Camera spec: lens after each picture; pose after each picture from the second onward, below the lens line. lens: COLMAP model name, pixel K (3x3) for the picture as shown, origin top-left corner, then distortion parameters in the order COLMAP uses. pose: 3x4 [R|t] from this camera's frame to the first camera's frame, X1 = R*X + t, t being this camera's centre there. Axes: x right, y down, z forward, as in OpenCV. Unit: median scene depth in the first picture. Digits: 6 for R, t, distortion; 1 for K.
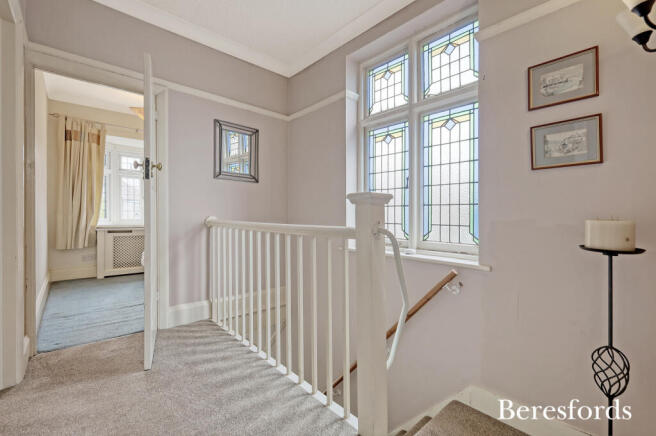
lens RADIAL K [[297.6, 0, 331.3], [0, 297.6, 218.8], [0, 0, 1]] dist [0.000054, 0.000094]
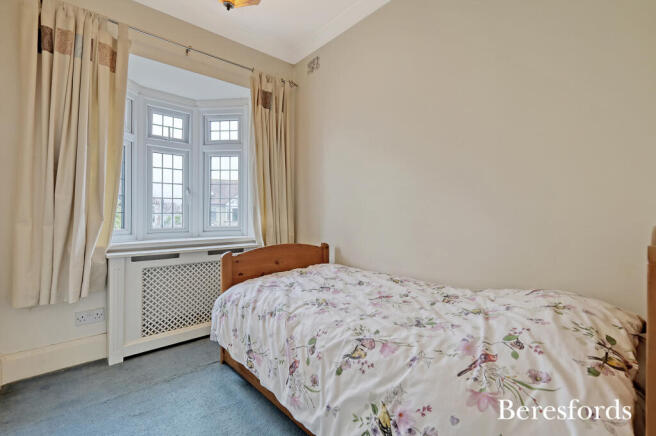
lens RADIAL K [[297.6, 0, 324.8], [0, 297.6, 215.2], [0, 0, 1]] dist [0.000054, 0.000094]
pose [[0.999712, -0.008125, -0.022576, -0.445882], [0.007690, 0.999784, -0.019287, -0.013226], [0.022728, 0.019108, 0.999559, 0.550404]]
